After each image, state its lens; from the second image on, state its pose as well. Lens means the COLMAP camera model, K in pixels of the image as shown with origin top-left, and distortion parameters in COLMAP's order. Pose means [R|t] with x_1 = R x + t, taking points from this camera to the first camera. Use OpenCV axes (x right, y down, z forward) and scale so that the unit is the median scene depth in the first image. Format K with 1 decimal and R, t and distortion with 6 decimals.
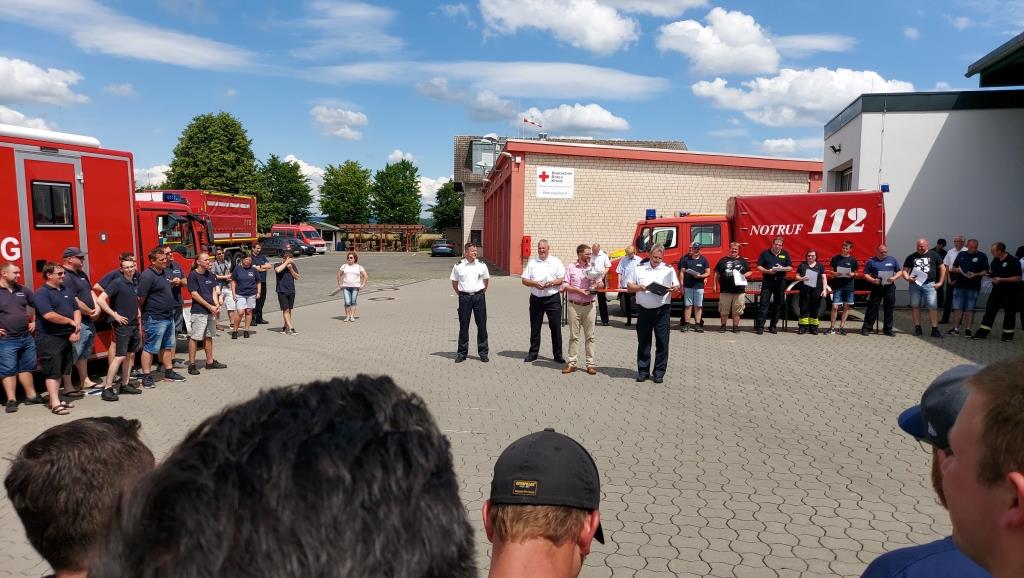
lens RADIAL K [[738.6, 0, 508.8], [0, 738.6, 295.6], [0, 0, 1]] dist [0.048179, -0.047029]
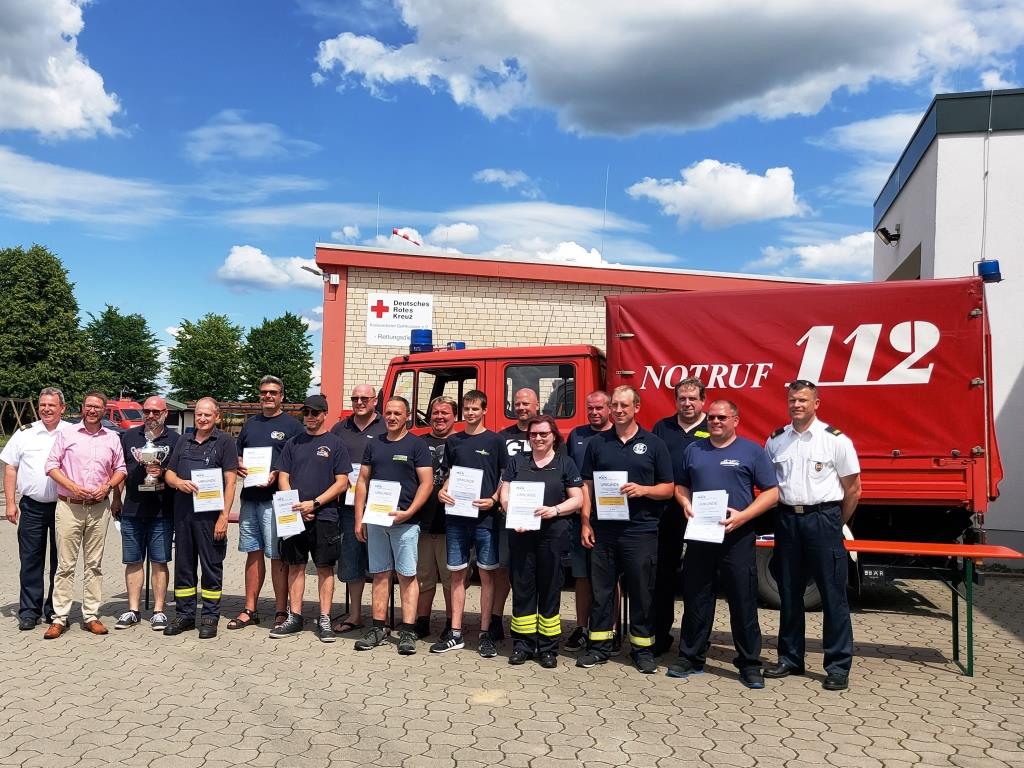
lens RADIAL K [[970.7, 0, 402.5], [0, 970.7, 412.0], [0, 0, 1]] dist [0.032007, 0.000000]
pose [[0.995792, 0.015706, -0.090289, 0.136153], [-0.024391, 0.995091, -0.095909, -0.008540], [0.088340, 0.097707, 0.991287, 0.260134]]
